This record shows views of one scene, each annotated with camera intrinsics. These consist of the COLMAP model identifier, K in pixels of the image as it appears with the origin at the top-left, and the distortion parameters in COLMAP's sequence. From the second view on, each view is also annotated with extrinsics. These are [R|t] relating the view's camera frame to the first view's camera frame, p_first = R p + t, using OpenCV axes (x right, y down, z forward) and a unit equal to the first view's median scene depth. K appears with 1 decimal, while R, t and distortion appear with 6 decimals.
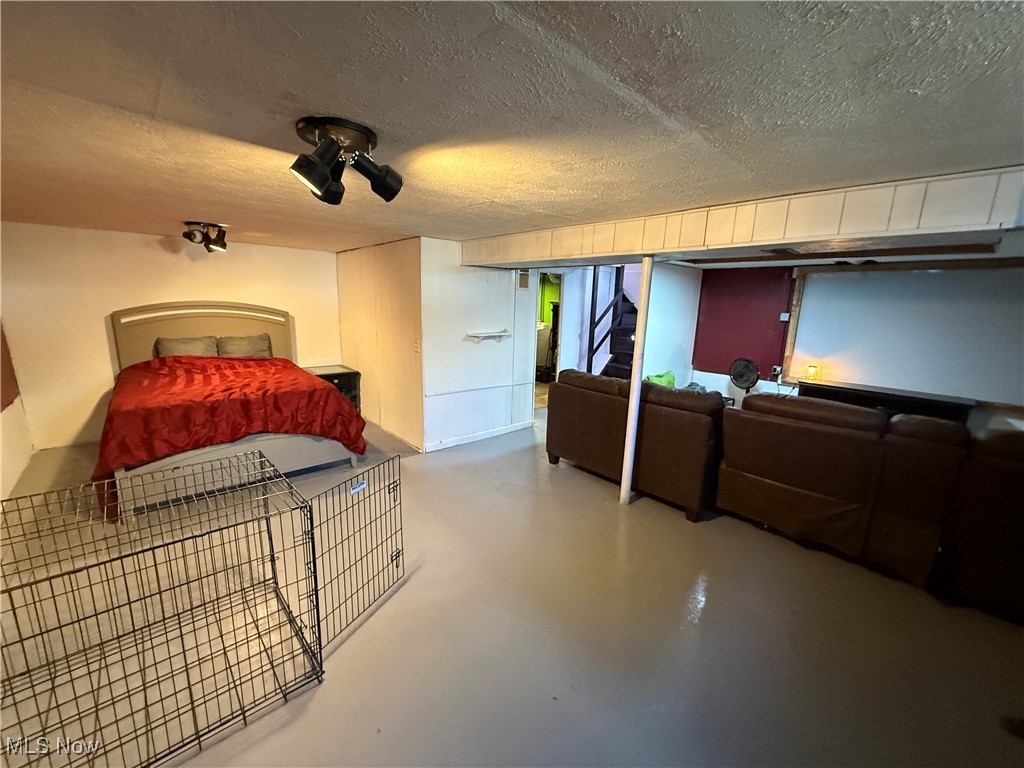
lens RADIAL K [[411.6, 0, 512.2], [0, 411.6, 384.6], [0, 0, 1]] dist [-0.002827, 0.000078]
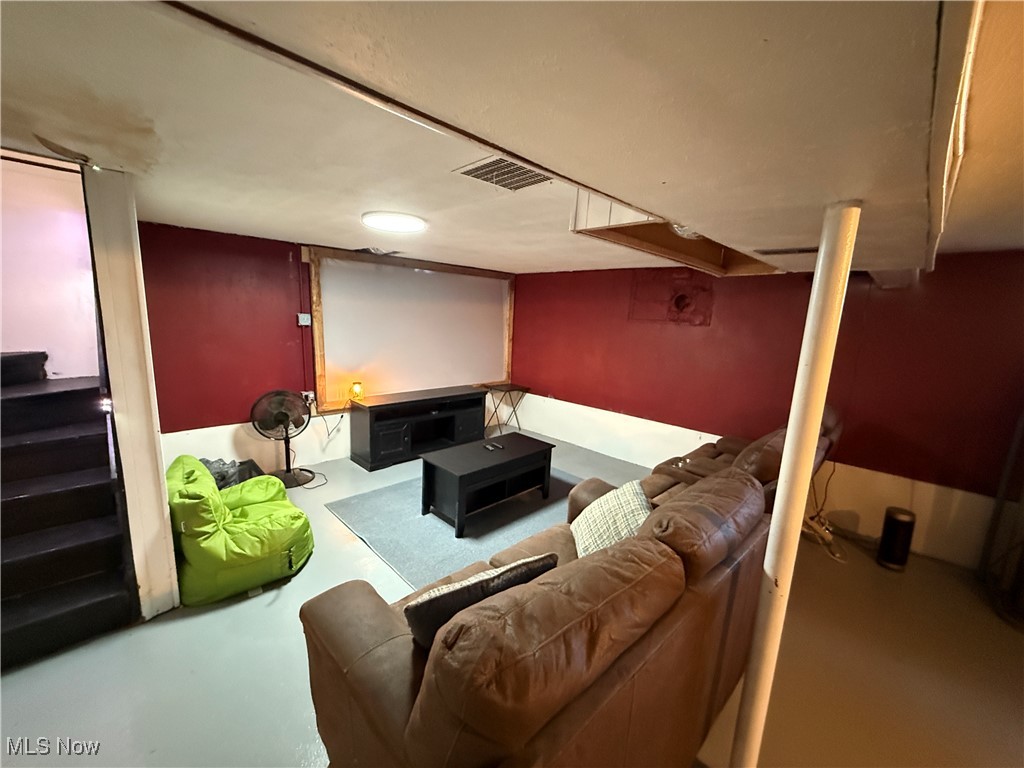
lens RADIAL K [[411.6, 0, 511.6], [0, 411.6, 385.9], [0, 0, 1]] dist [-0.002827, 0.000078]
pose [[-0.037544, -0.203147, 0.978428, -0.032165], [0.157514, 0.965676, 0.206543, -0.145374], [-0.986803, 0.161871, -0.004257, 0.685496]]
